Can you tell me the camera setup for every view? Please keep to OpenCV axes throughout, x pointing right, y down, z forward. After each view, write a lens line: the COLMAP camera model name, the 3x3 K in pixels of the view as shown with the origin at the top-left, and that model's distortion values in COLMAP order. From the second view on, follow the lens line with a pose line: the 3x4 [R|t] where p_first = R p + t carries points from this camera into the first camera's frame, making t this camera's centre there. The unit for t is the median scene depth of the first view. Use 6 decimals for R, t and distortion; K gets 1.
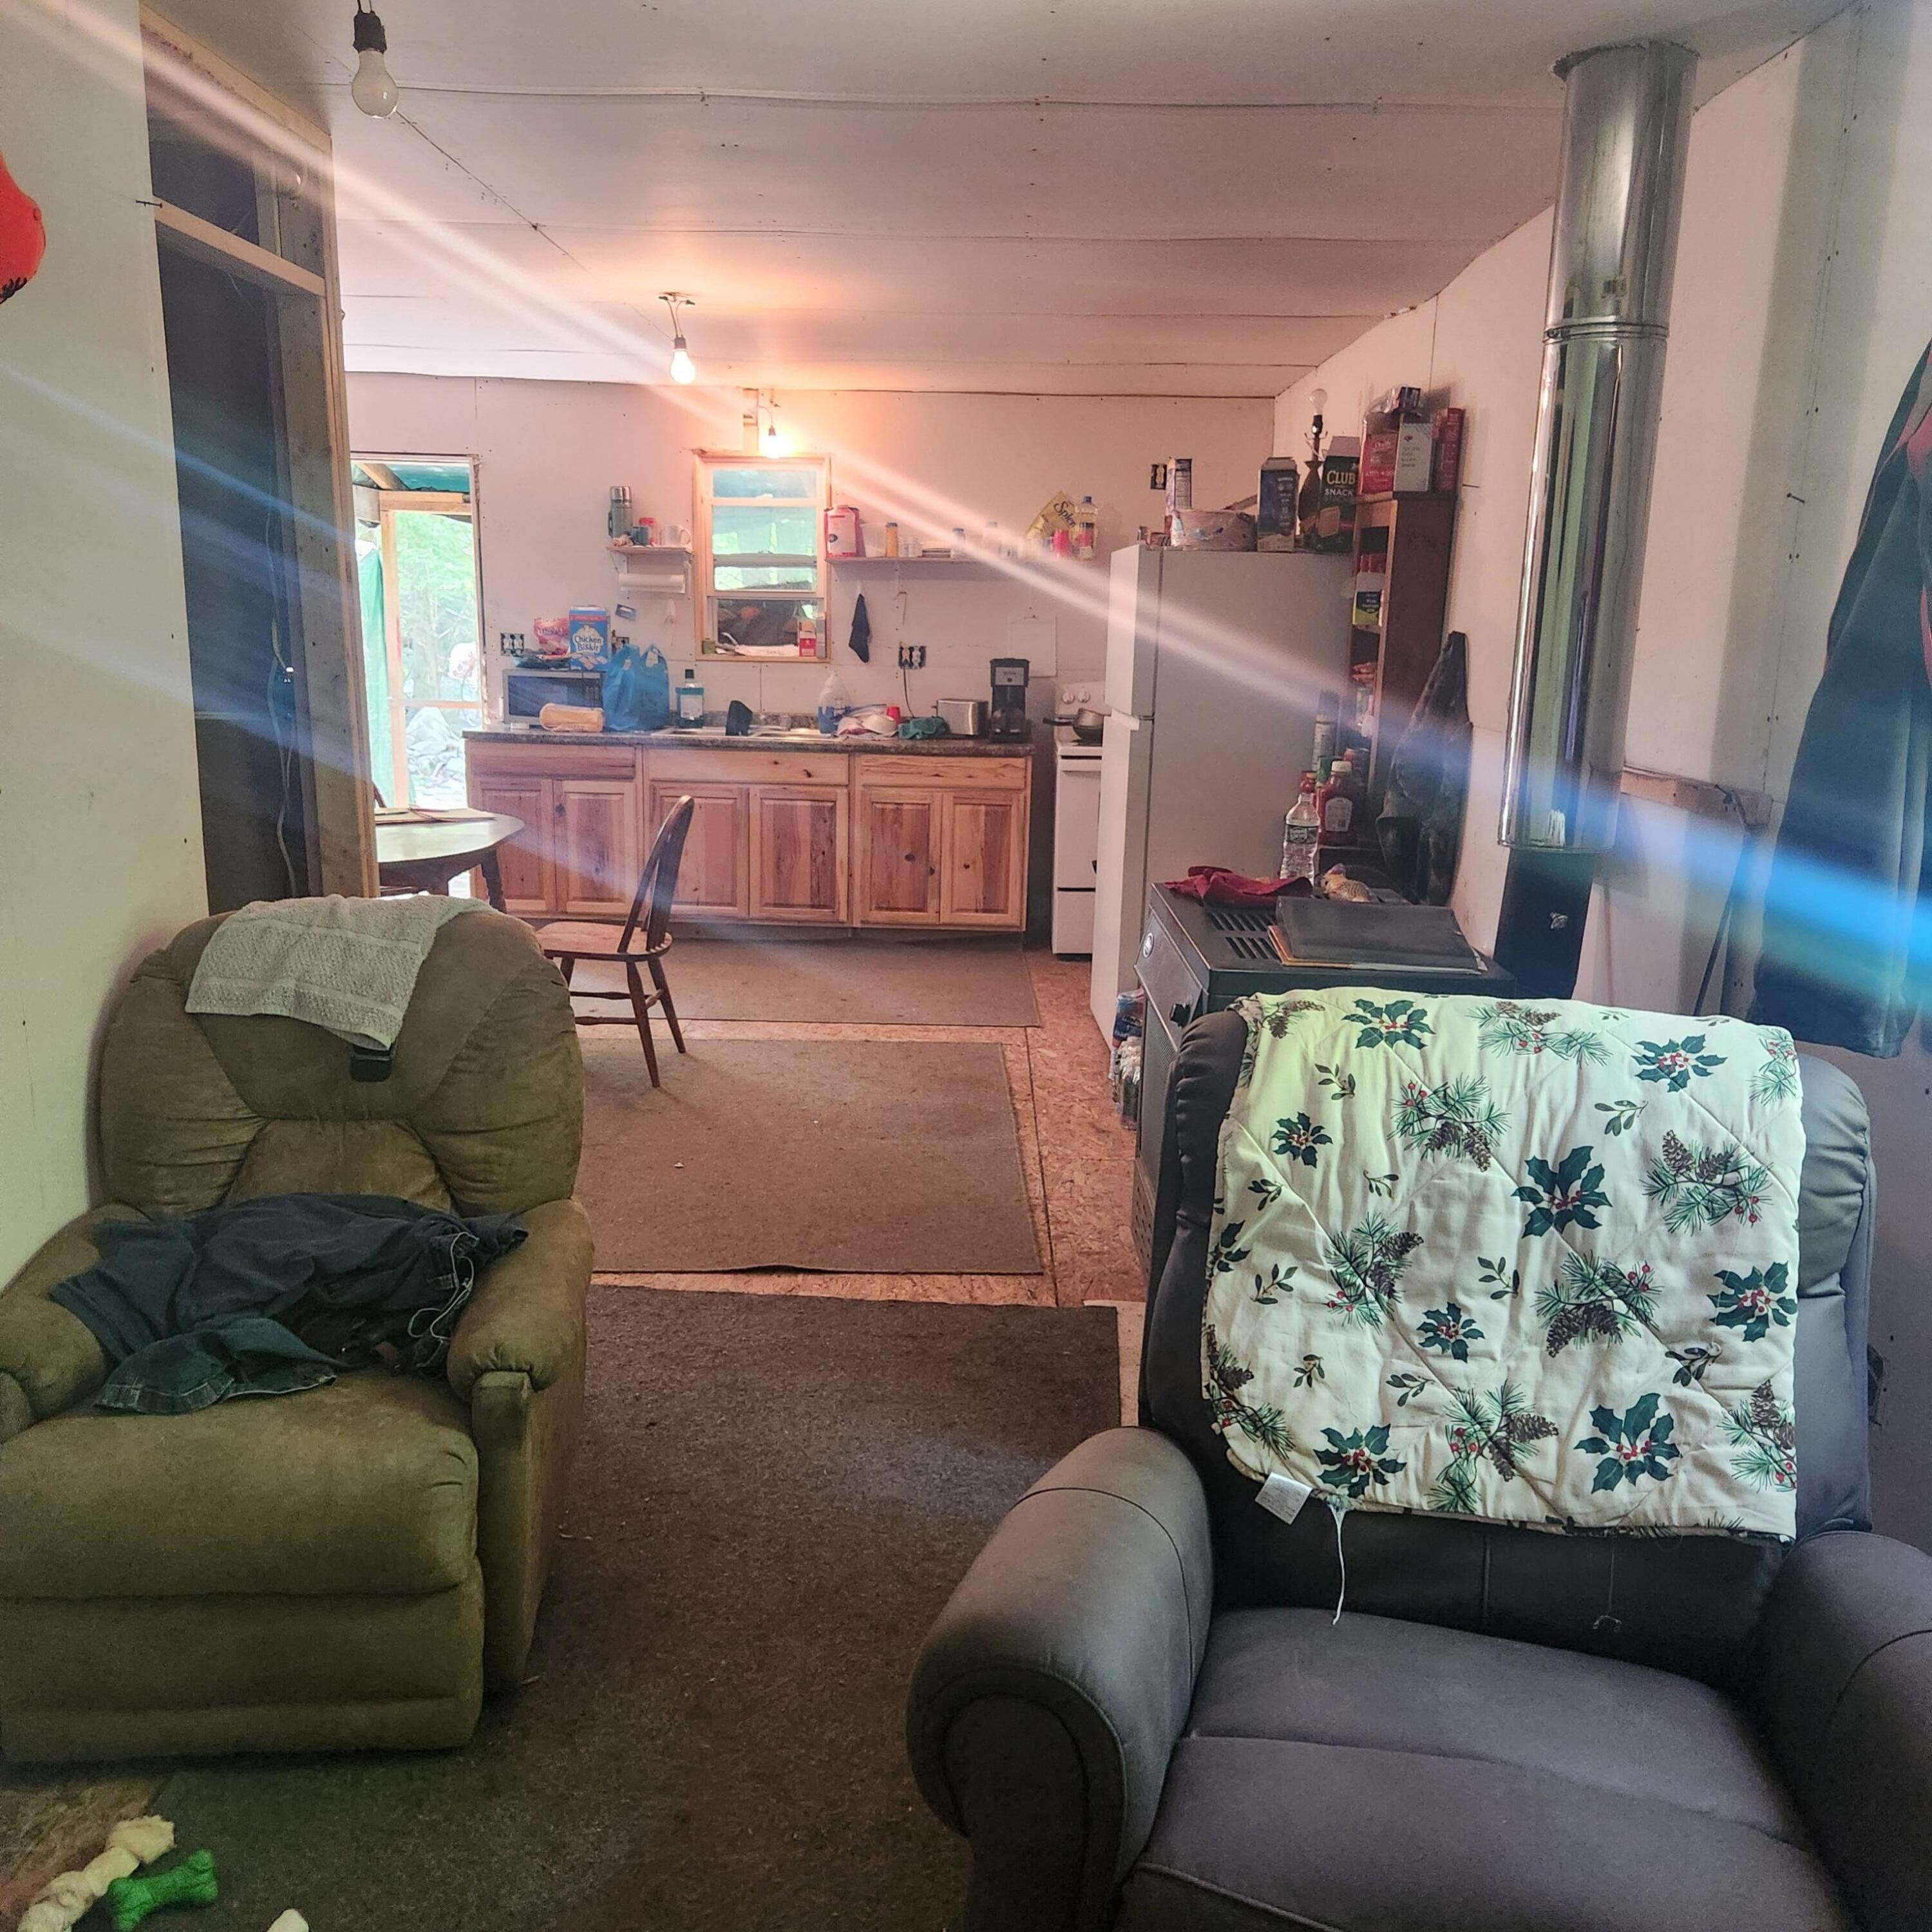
lens RADIAL K [[1583.4, 0, 966.0], [0, 1583.4, 966.0], [0, 0, 1]] dist [0.076623, -0.082743]
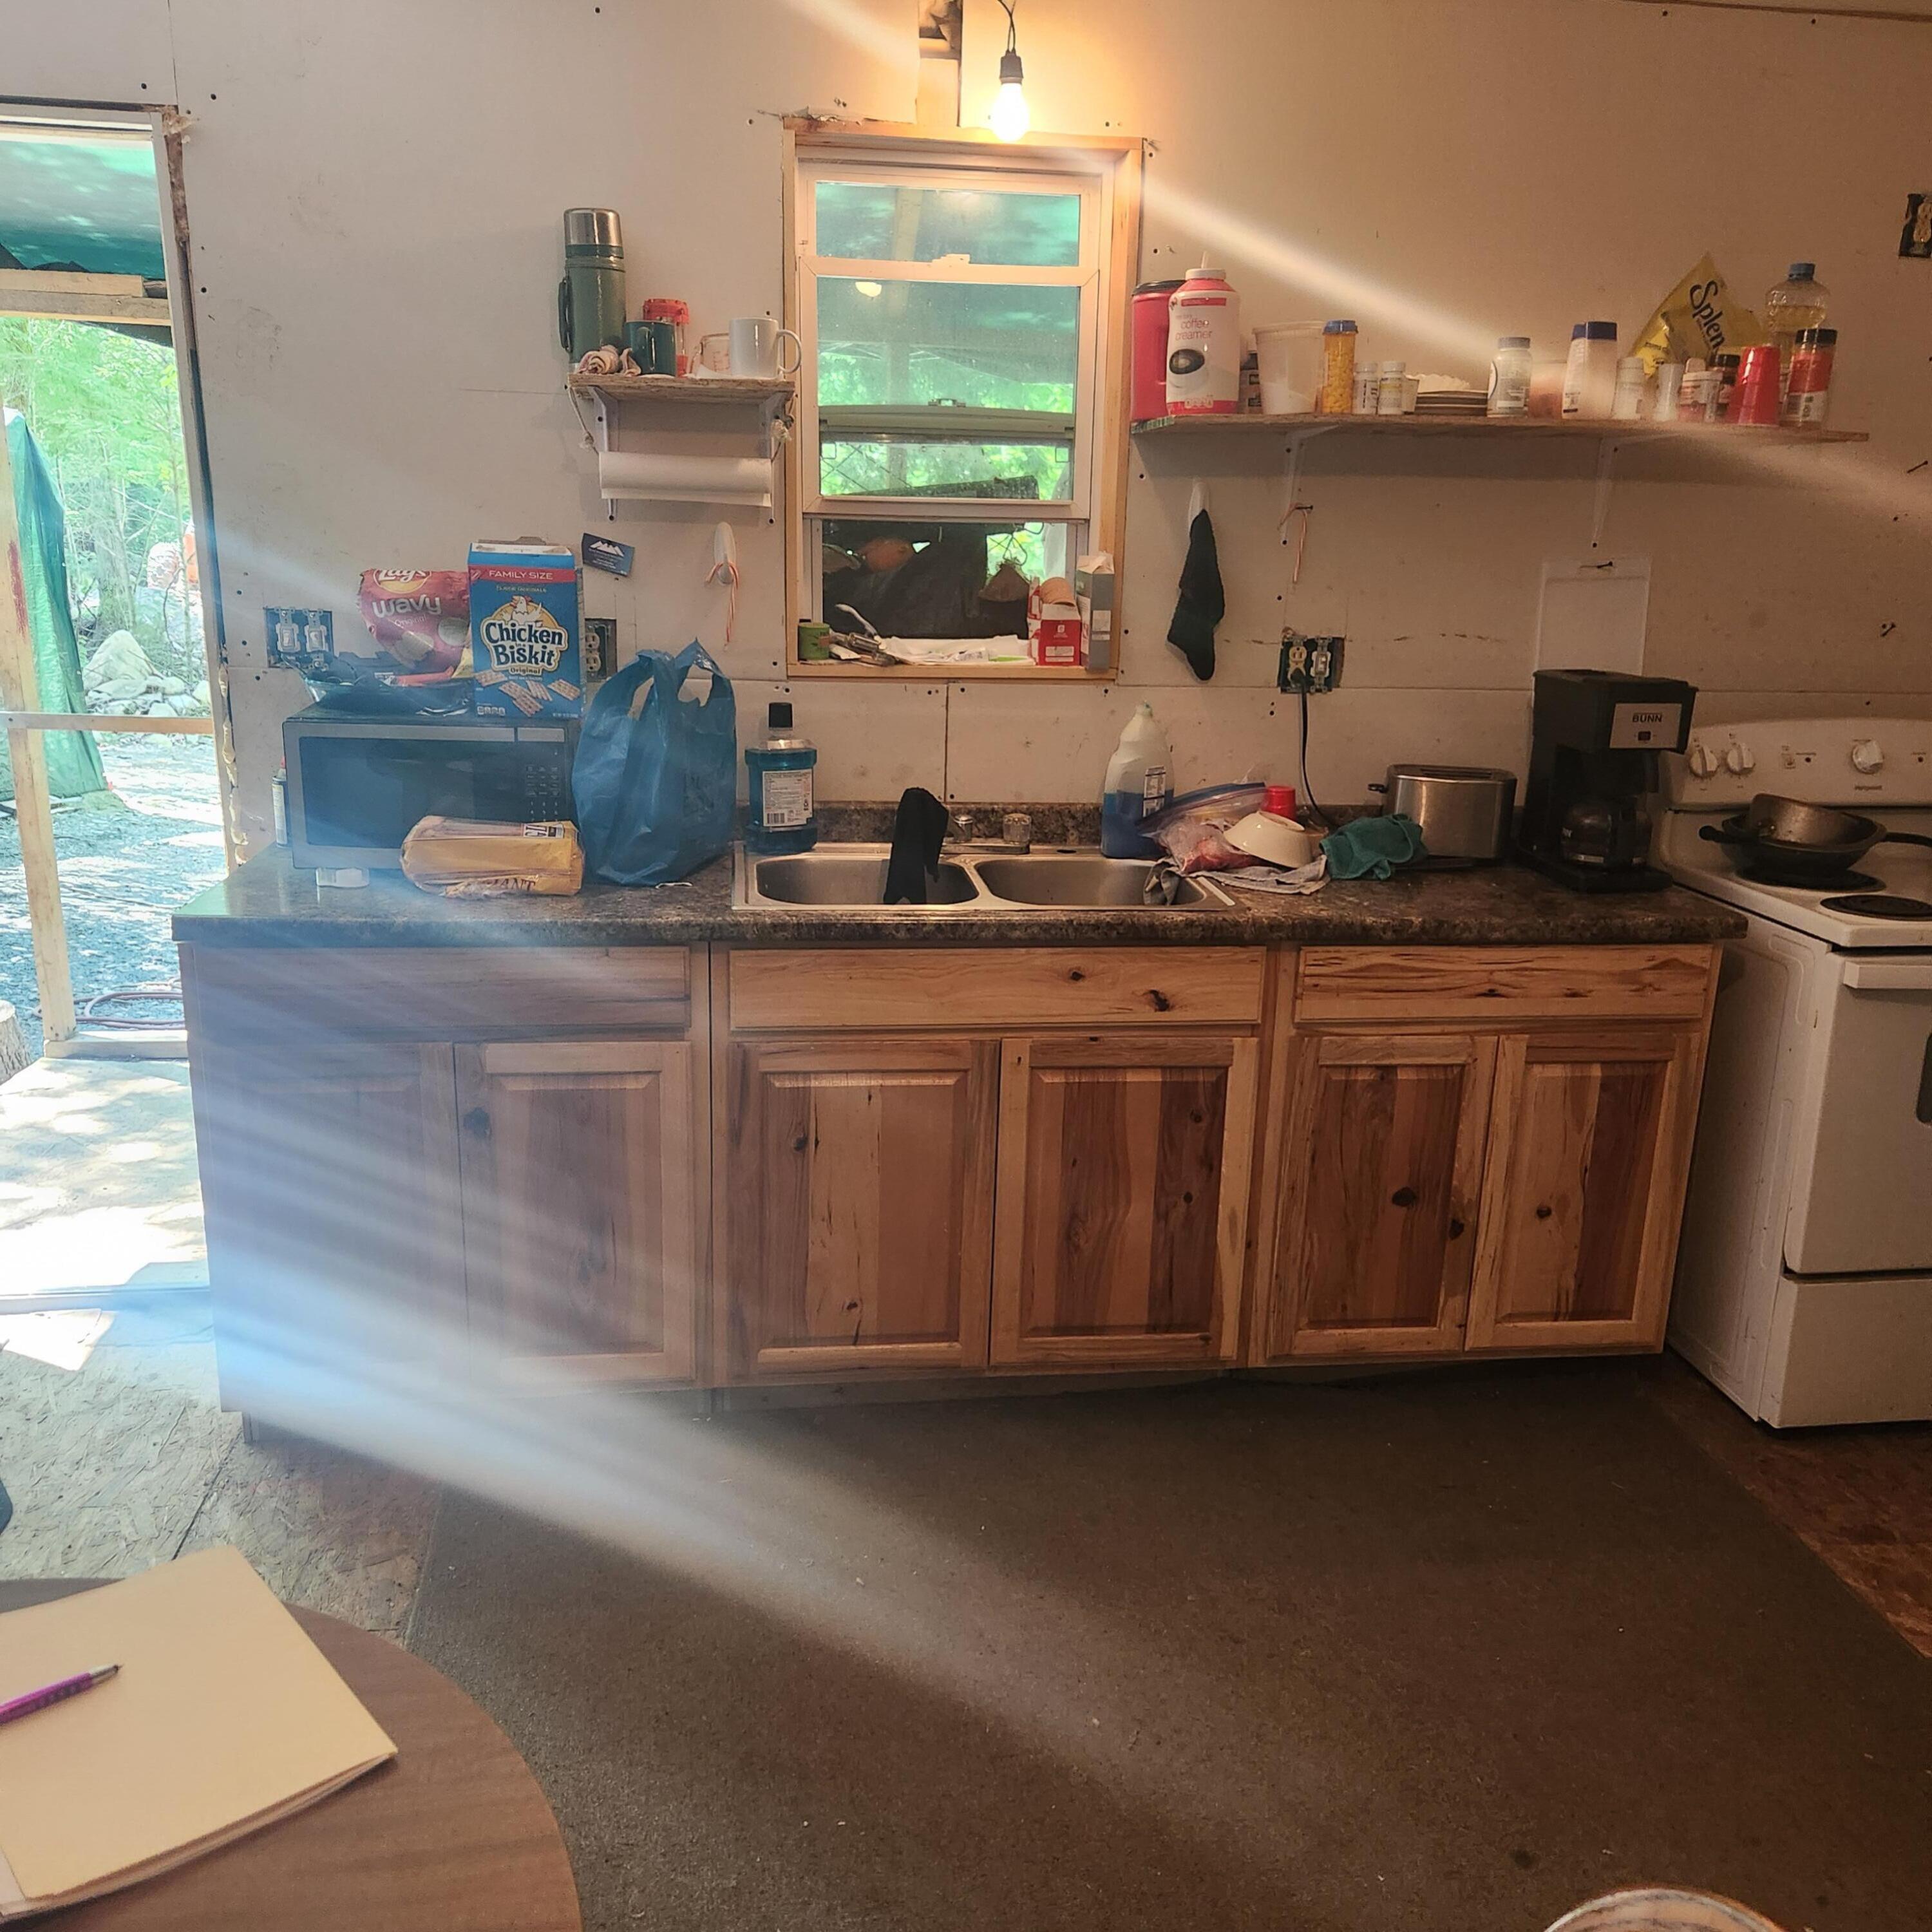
lens RADIAL K [[1583.4, 0, 966.0], [0, 1583.4, 966.0], [0, 0, 1]] dist [0.076623, -0.082743]
pose [[0.988767, -0.033750, 0.145606, -0.191593], [0.024741, 0.997691, 0.063247, -0.148476], [-0.147404, -0.058934, 0.987319, 0.613800]]
